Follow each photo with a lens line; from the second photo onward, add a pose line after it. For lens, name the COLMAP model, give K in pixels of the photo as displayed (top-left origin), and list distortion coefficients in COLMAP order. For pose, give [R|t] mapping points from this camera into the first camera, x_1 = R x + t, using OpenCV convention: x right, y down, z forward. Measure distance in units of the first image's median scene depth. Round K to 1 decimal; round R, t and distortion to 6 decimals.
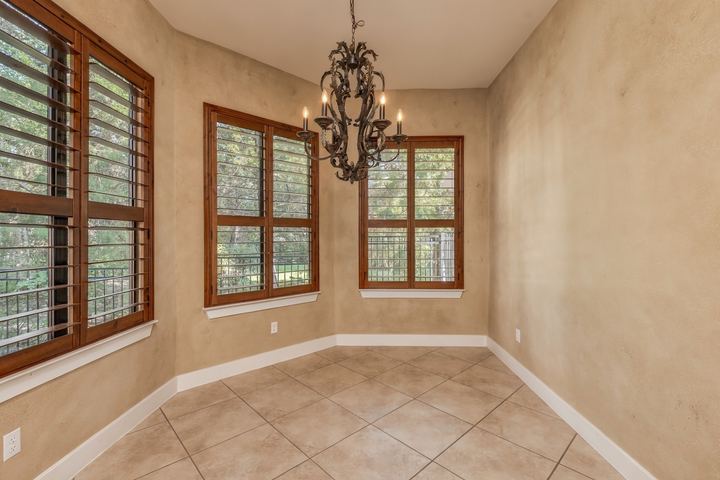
lens RADIAL K [[312.6, 0, 344.8], [0, 312.6, 236.4], [0, 0, 1]] dist [0.010621, 0.000259]
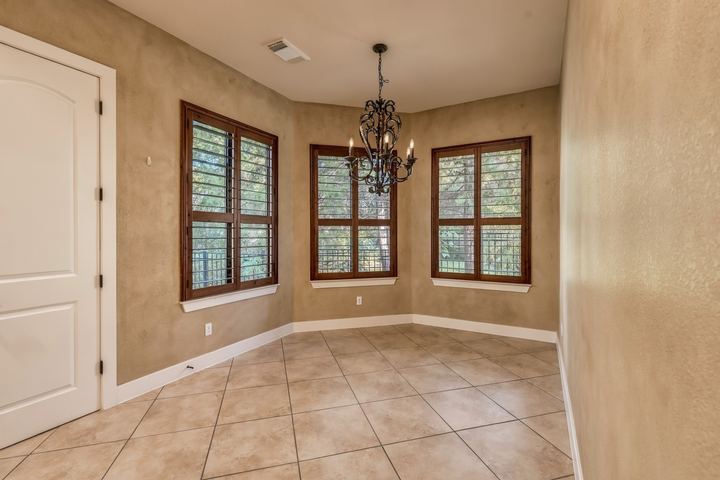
lens RADIAL K [[312.6, 0, 358.7], [0, 312.6, 235.6], [0, 0, 1]] dist [0.010621, 0.000259]
pose [[0.890951, 0.002545, -0.454092, 0.430576], [-0.000983, 0.999993, 0.003675, 0.005638], [0.454098, -0.002828, 0.890947, -0.226499]]
